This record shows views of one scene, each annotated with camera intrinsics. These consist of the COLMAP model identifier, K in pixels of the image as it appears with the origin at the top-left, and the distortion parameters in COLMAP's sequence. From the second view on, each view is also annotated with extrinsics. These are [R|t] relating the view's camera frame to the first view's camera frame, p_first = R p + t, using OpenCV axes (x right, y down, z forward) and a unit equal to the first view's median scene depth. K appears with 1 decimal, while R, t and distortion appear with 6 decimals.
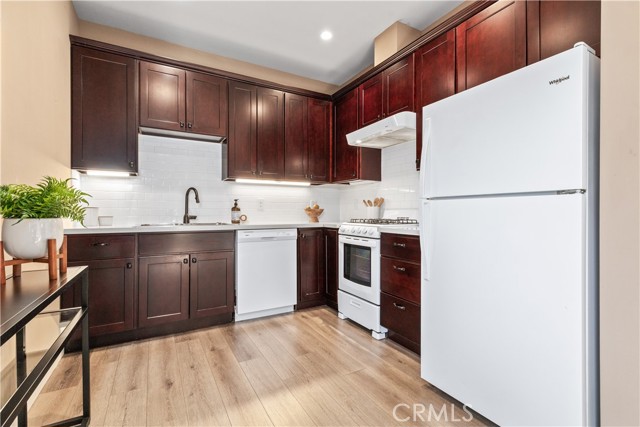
lens RADIAL K [[290.7, 0, 320.3], [0, 290.7, 212.5], [0, 0, 1]] dist [0.020418, 0.000118]
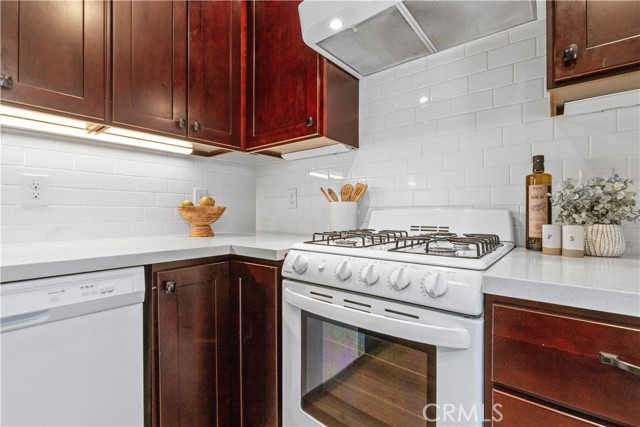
lens RADIAL K [[290.7, 0, 322.6], [0, 290.7, 212.4], [0, 0, 1]] dist [0.020418, 0.000118]
pose [[0.927972, 0.003930, 0.372629, -0.019424], [-0.001295, 0.999972, -0.007323, -0.000655], [-0.372647, 0.006313, 0.927952, 0.596436]]
